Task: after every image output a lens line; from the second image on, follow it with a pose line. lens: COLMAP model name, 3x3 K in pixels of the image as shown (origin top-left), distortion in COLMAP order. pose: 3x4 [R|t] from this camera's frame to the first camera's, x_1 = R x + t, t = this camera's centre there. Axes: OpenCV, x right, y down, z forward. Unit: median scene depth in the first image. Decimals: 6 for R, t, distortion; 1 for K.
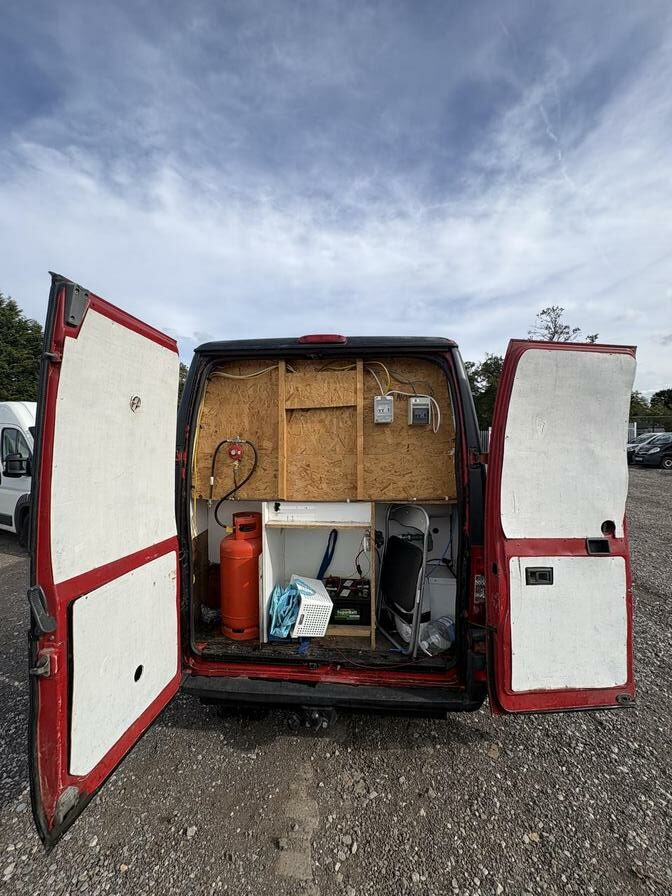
lens RADIAL K [[359.7, 0, 329.2], [0, 359.7, 449.7], [0, 0, 1]] dist [0.002049, 0.000546]
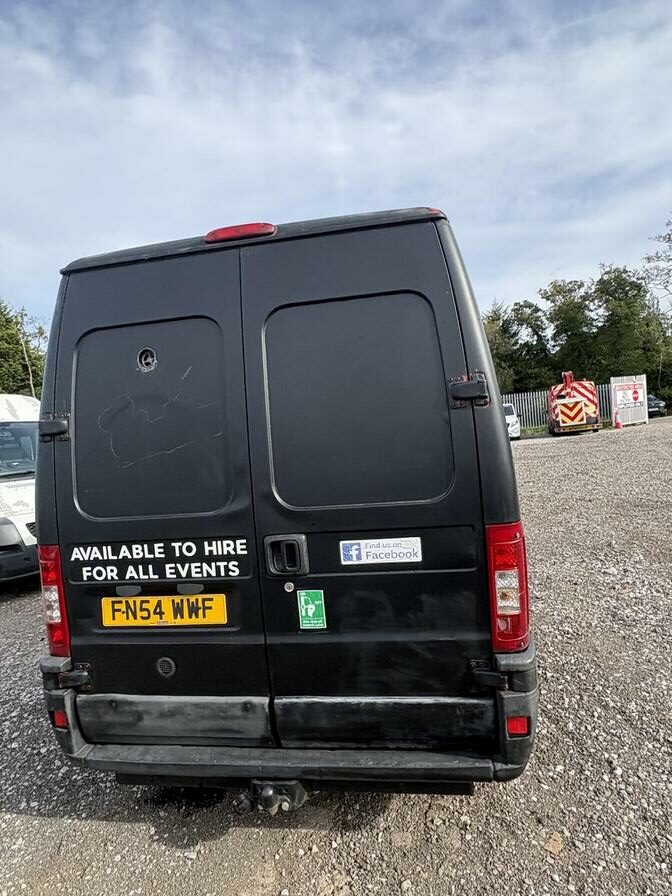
lens RADIAL K [[530.9, 0, 337.8], [0, 530.9, 449.9], [0, 0, 1]] dist [0.000086, 0.001200]
pose [[0.993475, -0.078454, -0.082775, 0.200328], [0.080232, 0.996607, 0.018377, 0.083290], [0.081052, -0.024898, 0.996399, 0.034397]]
